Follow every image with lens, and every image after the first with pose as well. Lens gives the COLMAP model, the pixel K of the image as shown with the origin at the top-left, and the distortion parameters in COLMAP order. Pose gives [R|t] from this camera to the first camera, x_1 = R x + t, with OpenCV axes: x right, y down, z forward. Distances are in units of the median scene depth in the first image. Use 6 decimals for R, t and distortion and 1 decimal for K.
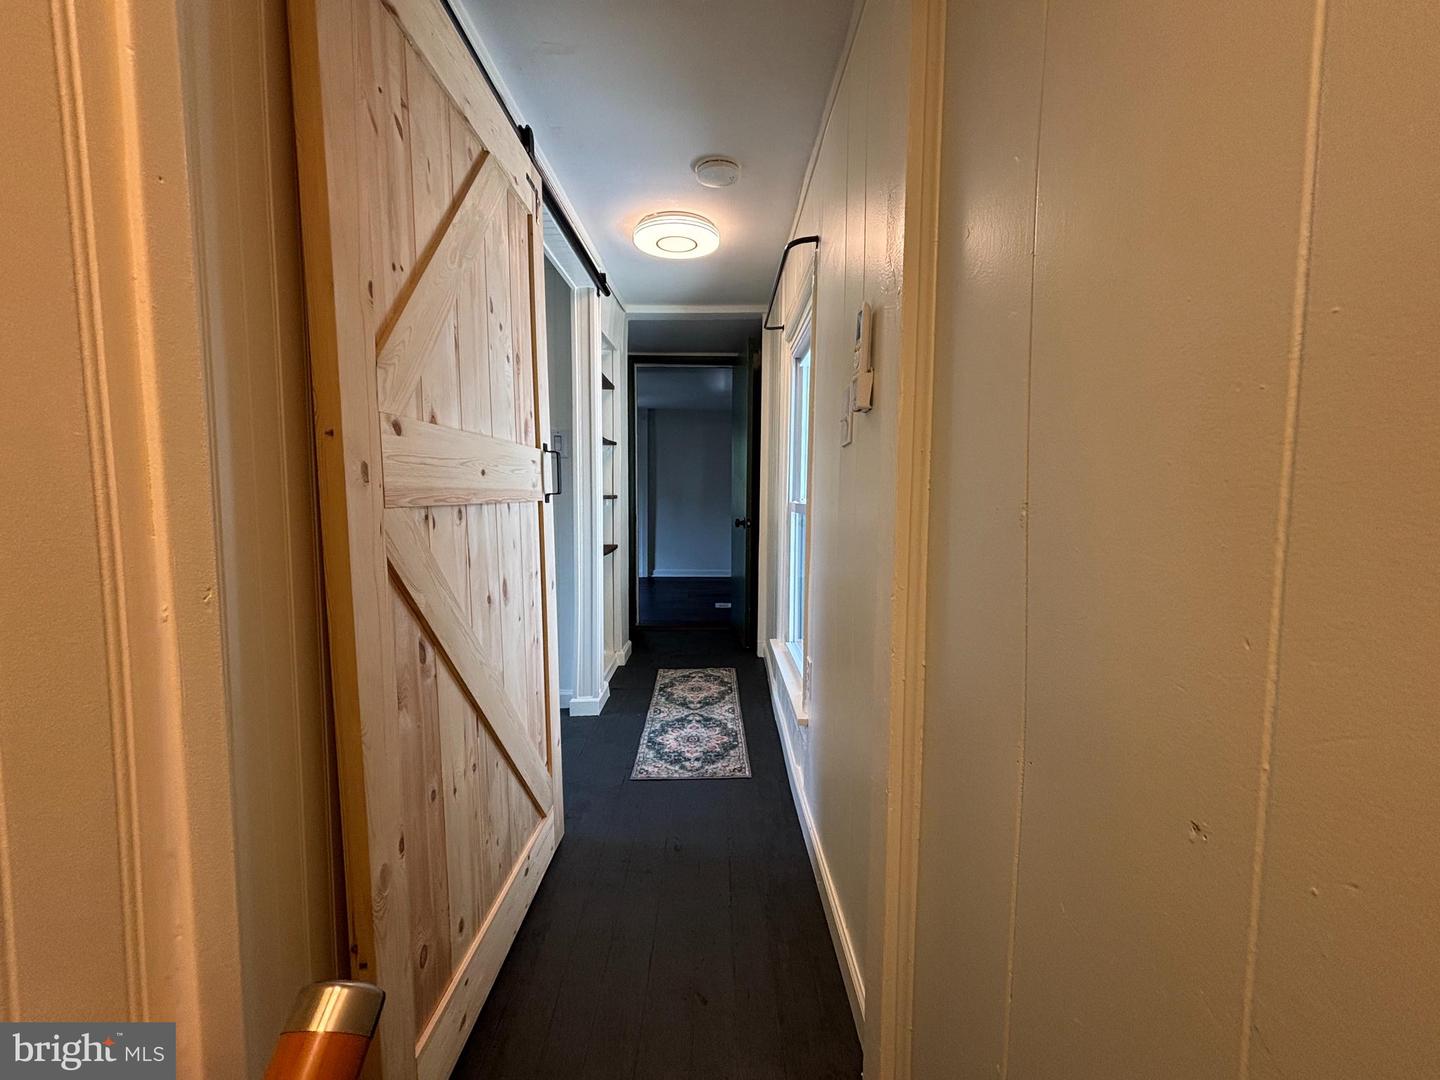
lens RADIAL K [[580.7, 0, 723.5], [0, 580.7, 538.3], [0, 0, 1]] dist [0.000107, 0.000048]
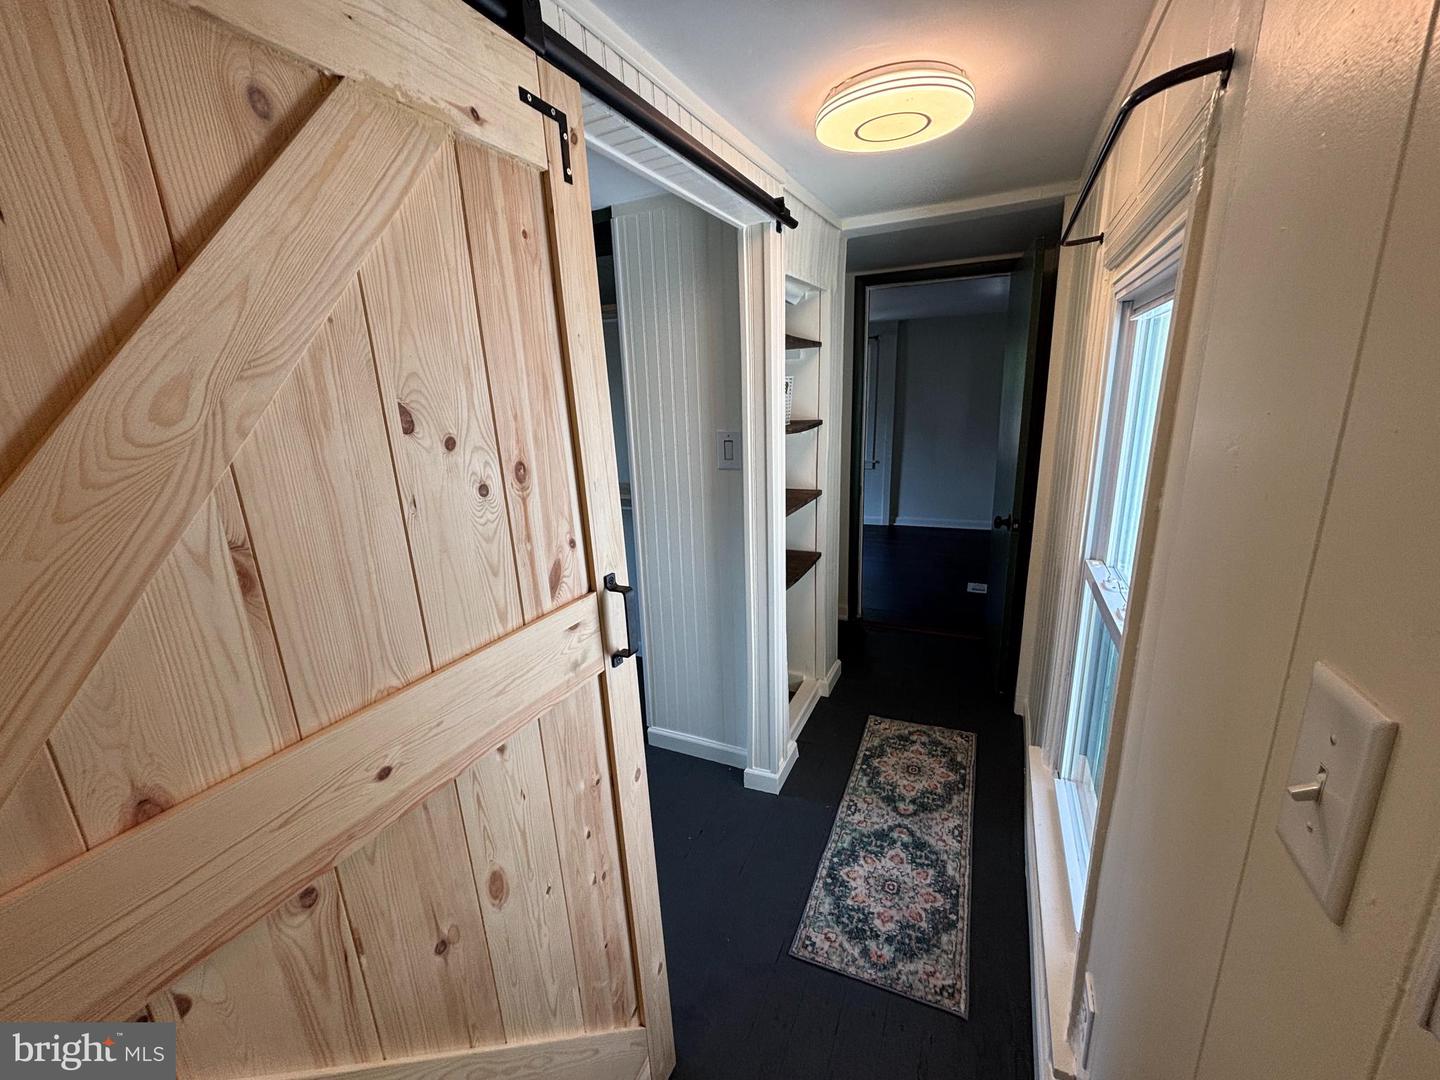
lens RADIAL K [[580.7, 0, 713.8], [0, 580.7, 543.3], [0, 0, 1]] dist [0.000107, 0.000048]
pose [[0.898987, 0.067532, -0.432738, 0.029064], [0.012439, 0.983706, 0.179356, -0.180124], [0.437799, -0.166622, 0.883498, 0.309461]]
